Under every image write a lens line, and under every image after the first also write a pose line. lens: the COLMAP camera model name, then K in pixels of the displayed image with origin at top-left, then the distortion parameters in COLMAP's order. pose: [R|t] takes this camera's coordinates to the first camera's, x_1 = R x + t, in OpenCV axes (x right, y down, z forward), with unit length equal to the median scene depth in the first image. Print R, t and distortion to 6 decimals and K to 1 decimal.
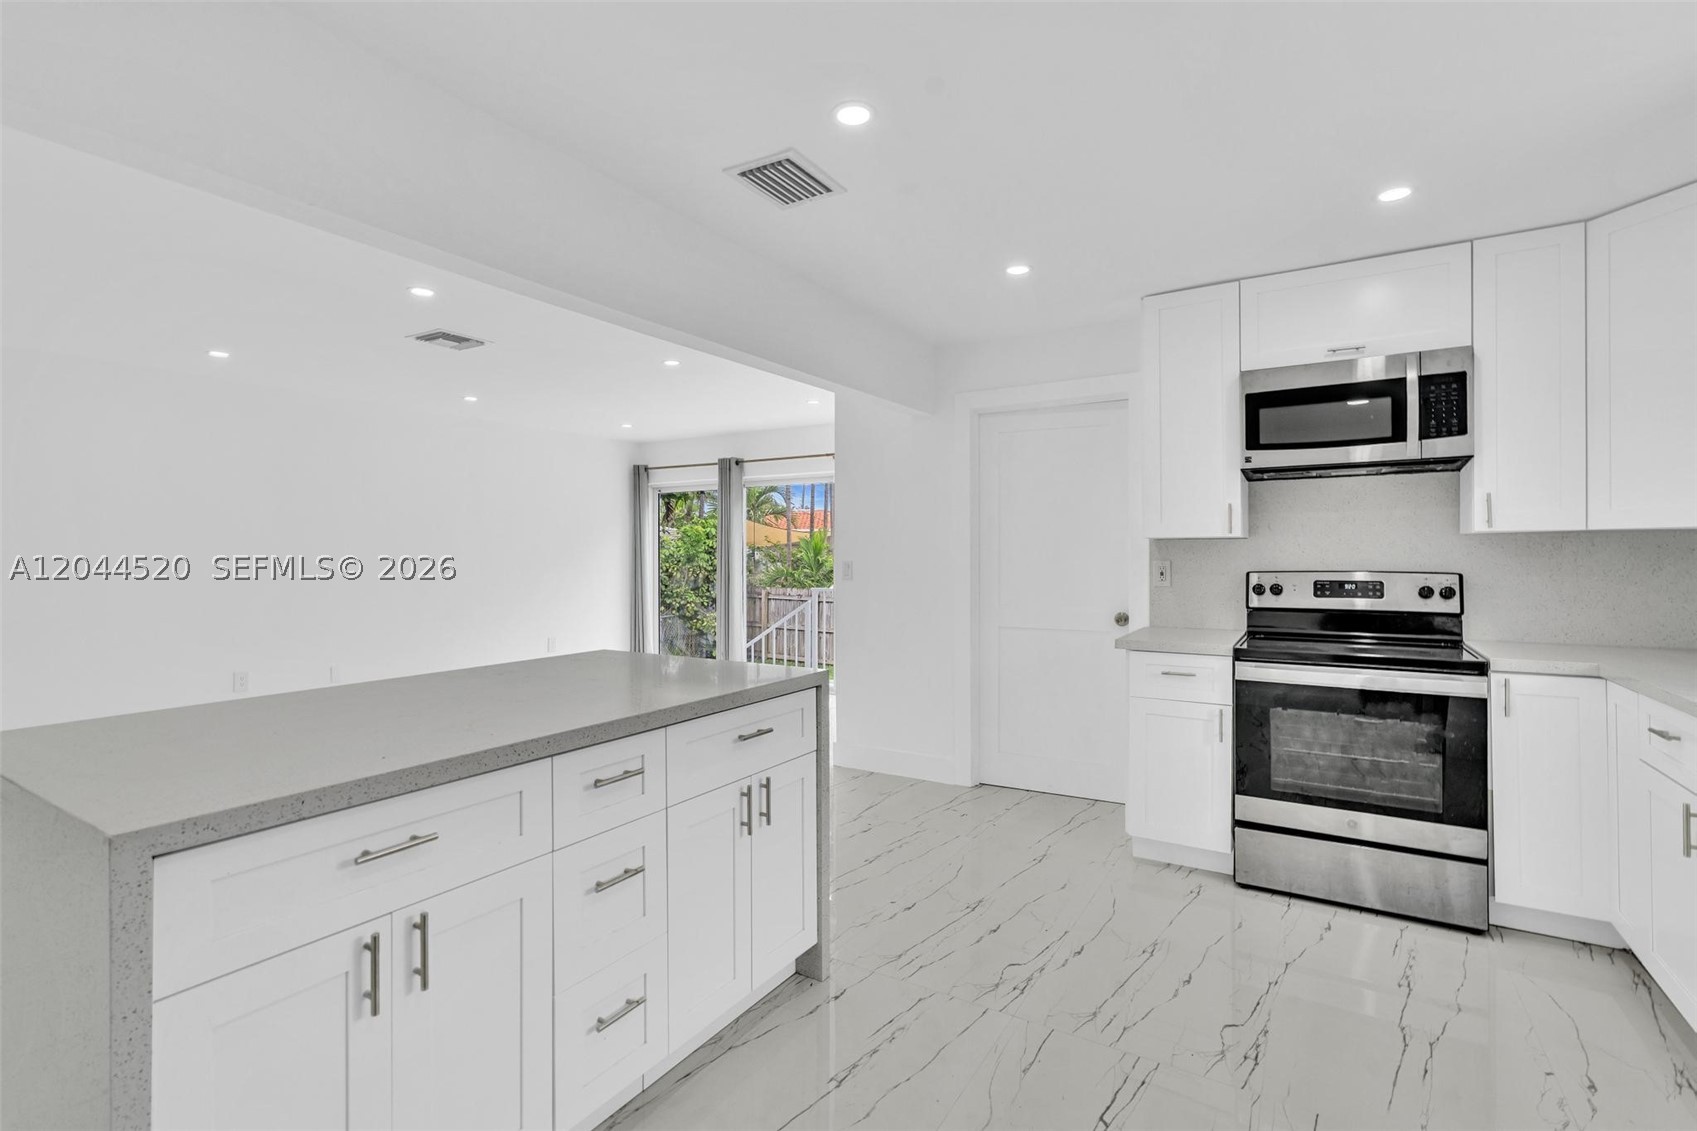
lens RADIAL K [[780.8, 0, 845.8], [0, 780.8, 557.2], [0, 0, 1]] dist [0.000952, 0.000344]
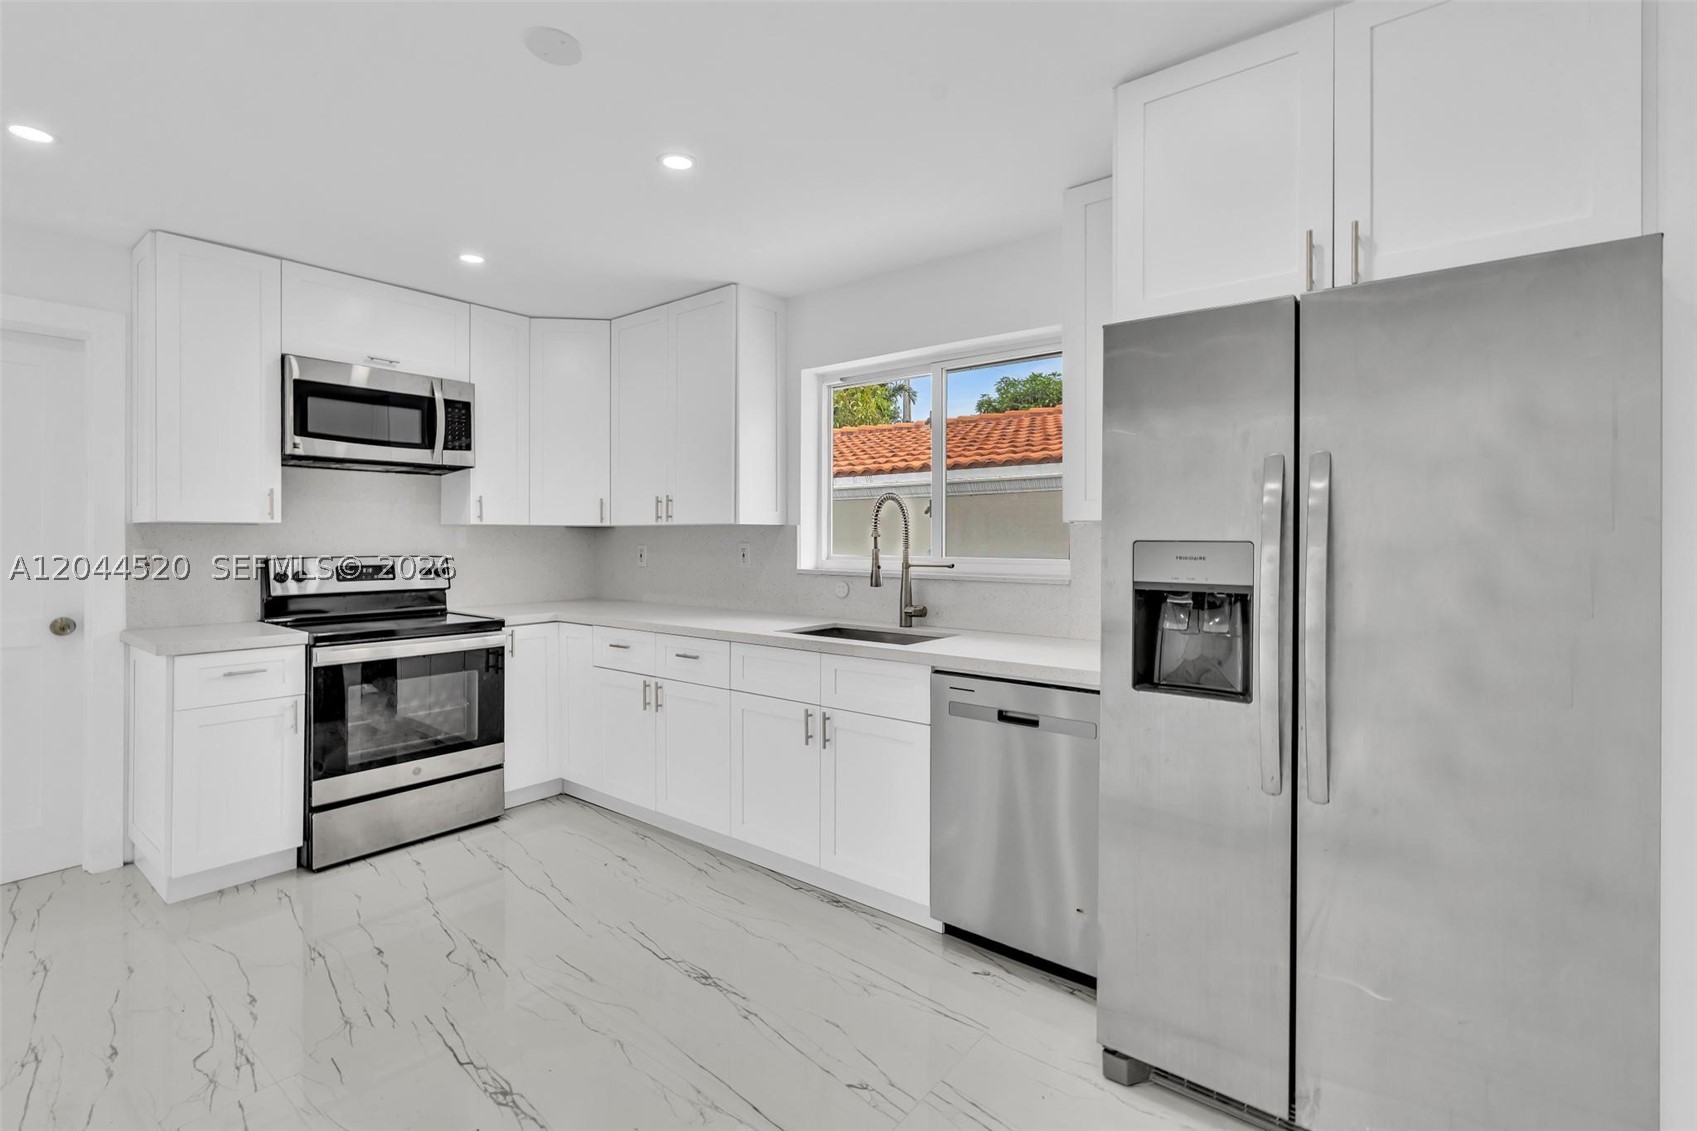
lens RADIAL K [[767.8, 0, 850.7], [0, 767.8, 545.3], [0, 0, 1]] dist [0.000226, 0.000041]
pose [[0.117861, -0.003512, 0.993024, -0.378111], [0.000828, 0.999994, 0.003438, -0.001366], [-0.993030, 0.000417, 0.117863, 0.193881]]
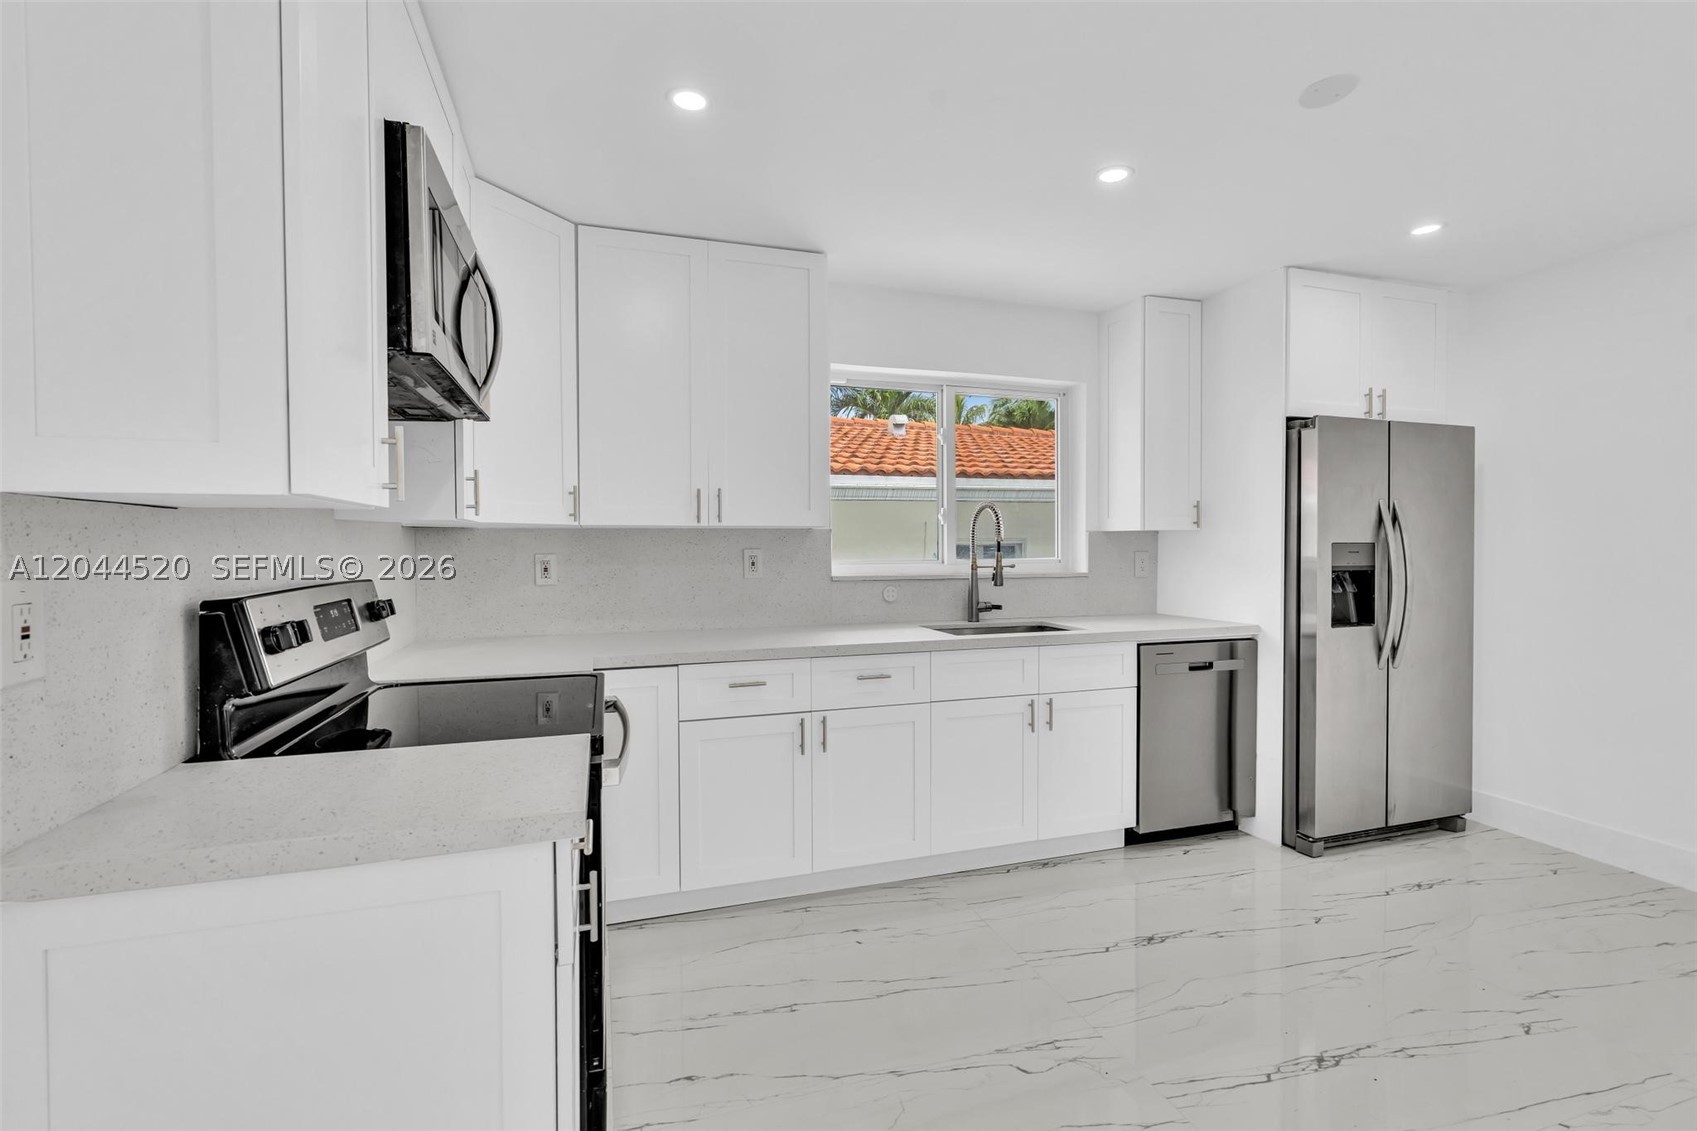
lens RADIAL K [[751.9, 0, 840.5], [0, 751.9, 564.1], [0, 0, 1]] dist [0.000361, 0.000104]
pose [[-0.757921, -0.007512, 0.652303, 0.061327], [0.010432, 0.999666, 0.023633, -0.003889], [-0.652263, 0.024717, -0.757590, 1.212322]]
